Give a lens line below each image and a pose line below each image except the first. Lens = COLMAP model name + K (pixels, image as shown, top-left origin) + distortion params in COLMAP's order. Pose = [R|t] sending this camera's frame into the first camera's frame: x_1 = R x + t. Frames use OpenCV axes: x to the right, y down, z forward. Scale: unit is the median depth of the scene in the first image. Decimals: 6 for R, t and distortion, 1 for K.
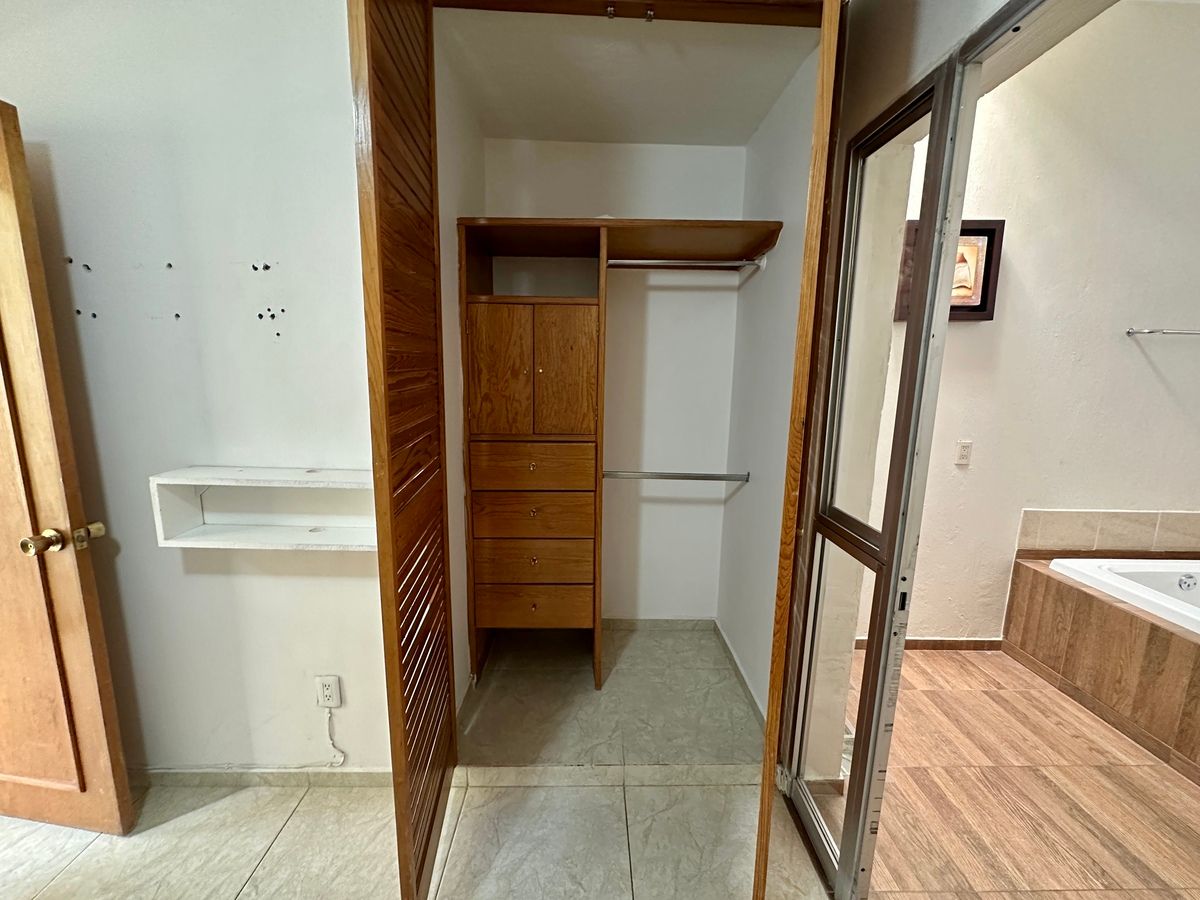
lens RADIAL K [[479.6, 0, 599.5], [0, 479.6, 453.8], [0, 0, 1]] dist [-0.005070, 0.001204]
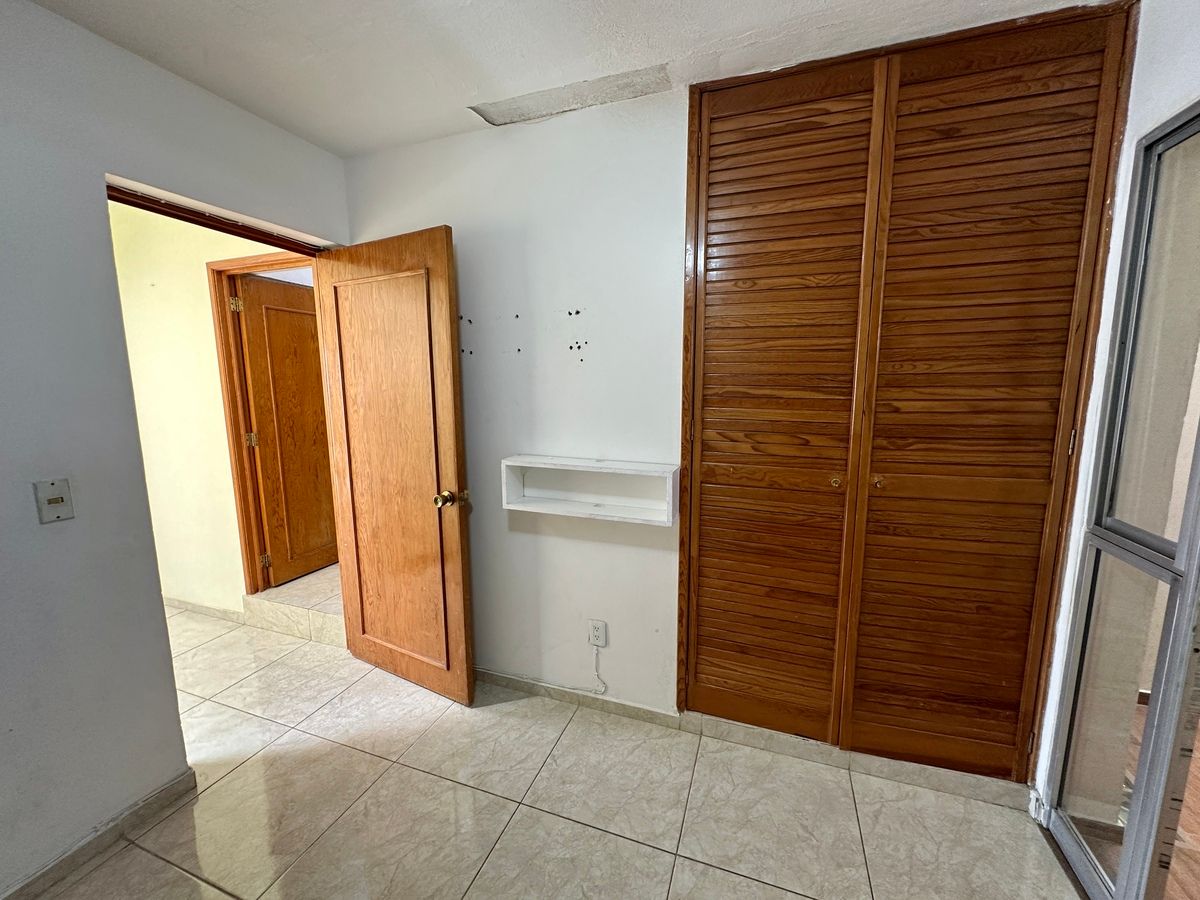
lens RADIAL K [[479.6, 0, 600.9], [0, 479.6, 450.9], [0, 0, 1]] dist [-0.005070, 0.001204]
pose [[0.931538, 0.028245, -0.362546, -0.113127], [-0.040134, 0.998874, -0.025300, 0.042238], [0.361423, 0.038119, 0.931622, -0.247344]]
